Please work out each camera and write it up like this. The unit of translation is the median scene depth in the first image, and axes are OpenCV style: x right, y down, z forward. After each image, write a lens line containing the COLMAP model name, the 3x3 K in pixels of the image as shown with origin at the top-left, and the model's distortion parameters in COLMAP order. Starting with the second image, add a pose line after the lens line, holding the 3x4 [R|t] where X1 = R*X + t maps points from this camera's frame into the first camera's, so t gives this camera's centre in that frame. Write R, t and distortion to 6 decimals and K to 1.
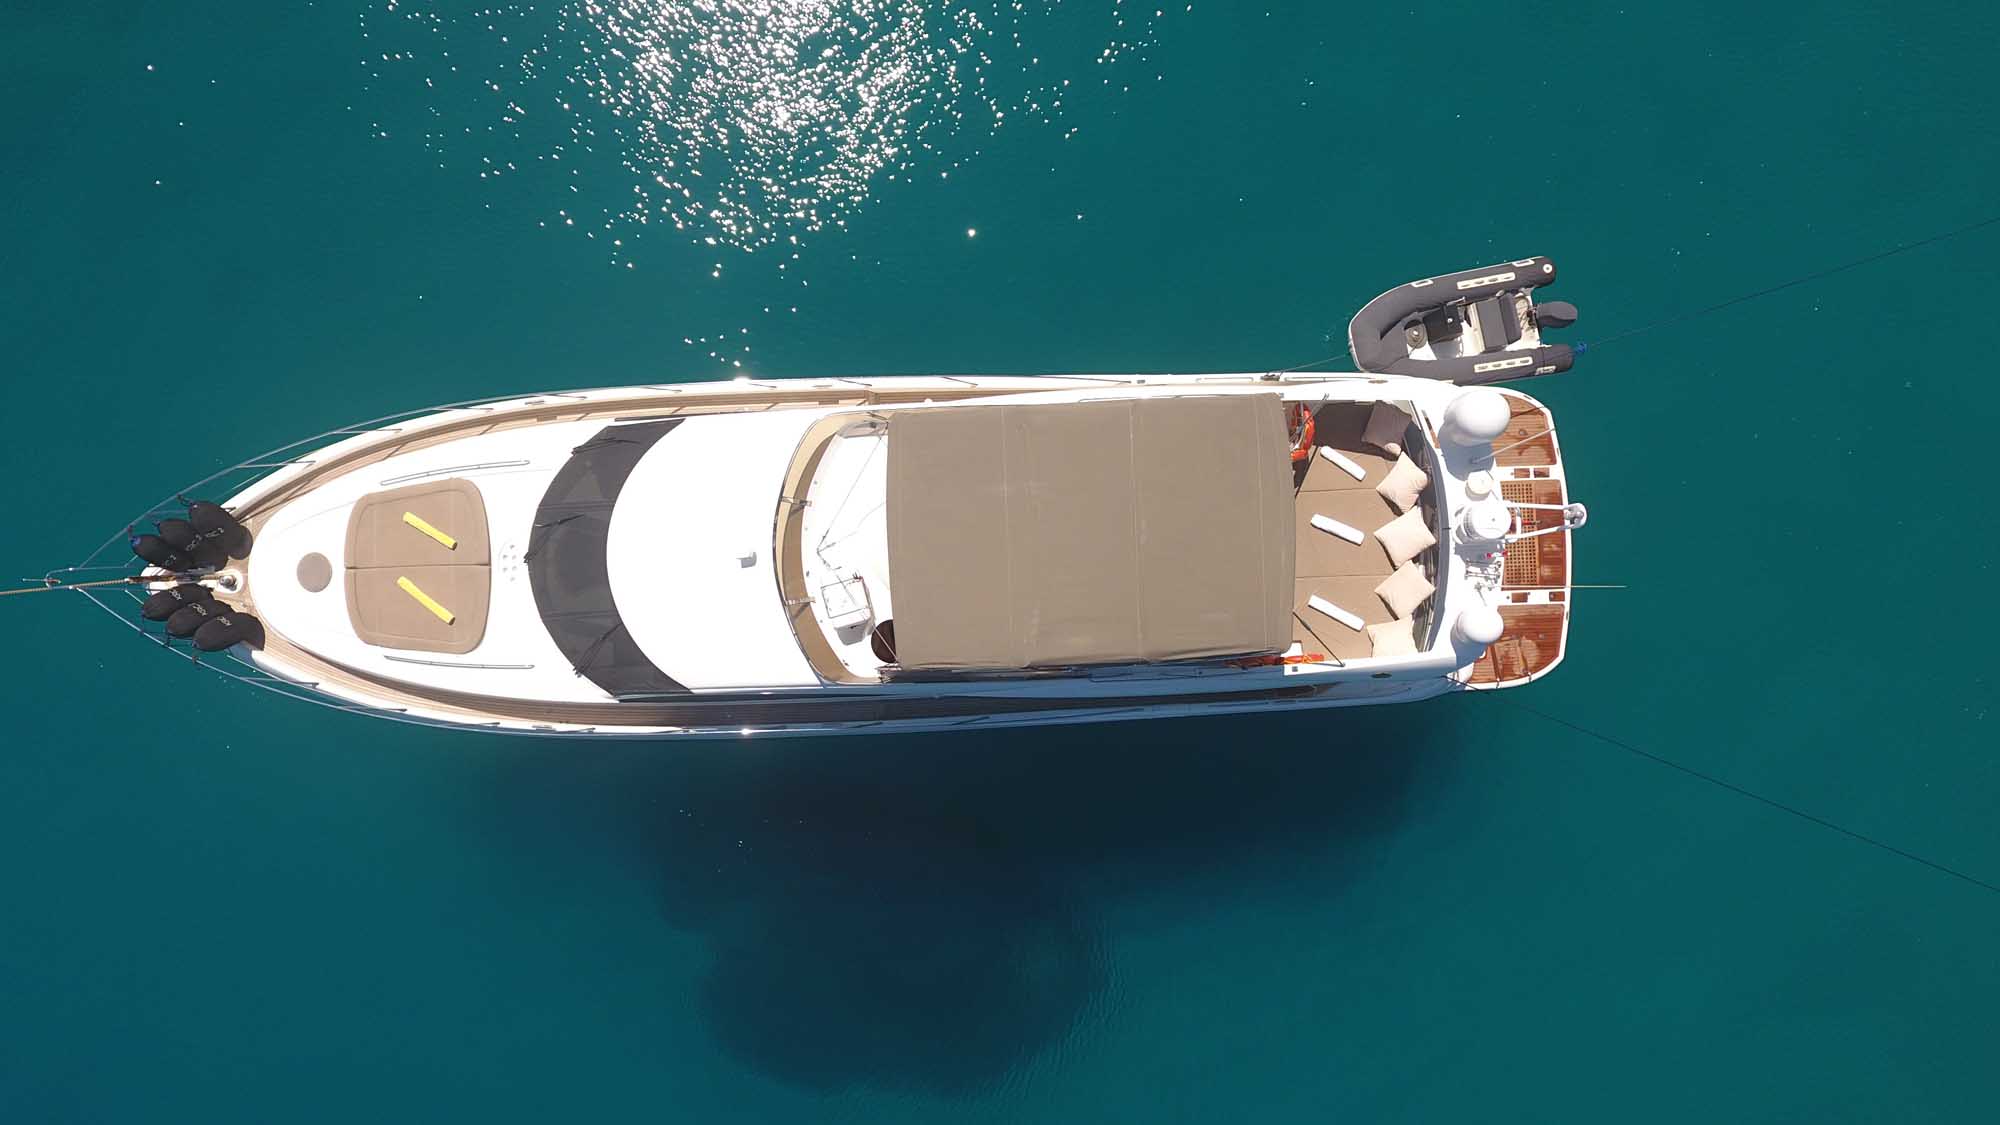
lens RADIAL K [[1137.0, 0, 998.9], [0, 1137.0, 570.8], [0, 0, 1]] dist [0.001375, -0.000823]
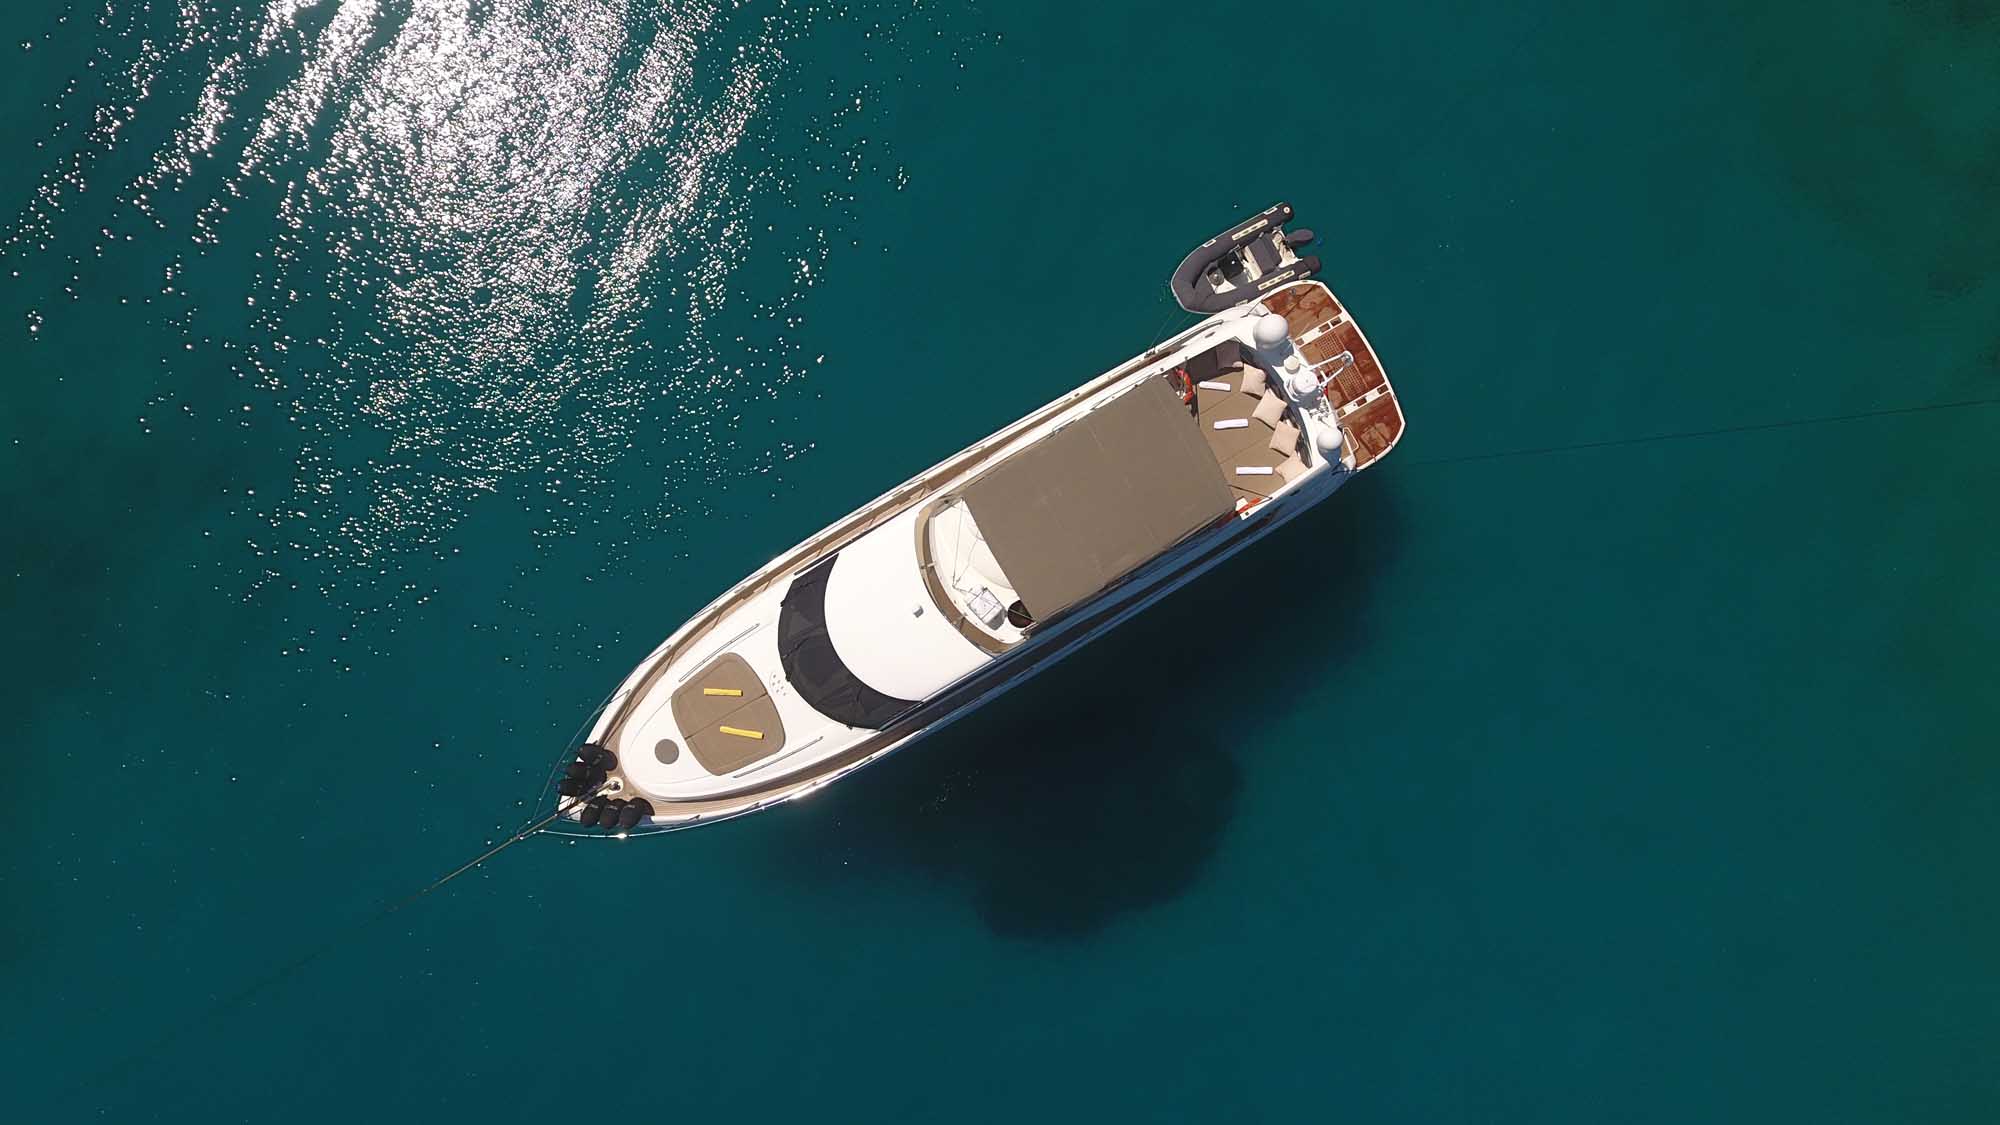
lens RADIAL K [[1137.0, 0, 998.9], [0, 1137.0, 570.8], [0, 0, 1]] dist [0.001375, -0.000823]
pose [[0.883950, -0.467554, 0.005081, -0.098903], [0.467403, 0.883859, 0.018096, -0.036256], [-0.012951, -0.013621, 0.999823, -0.613437]]
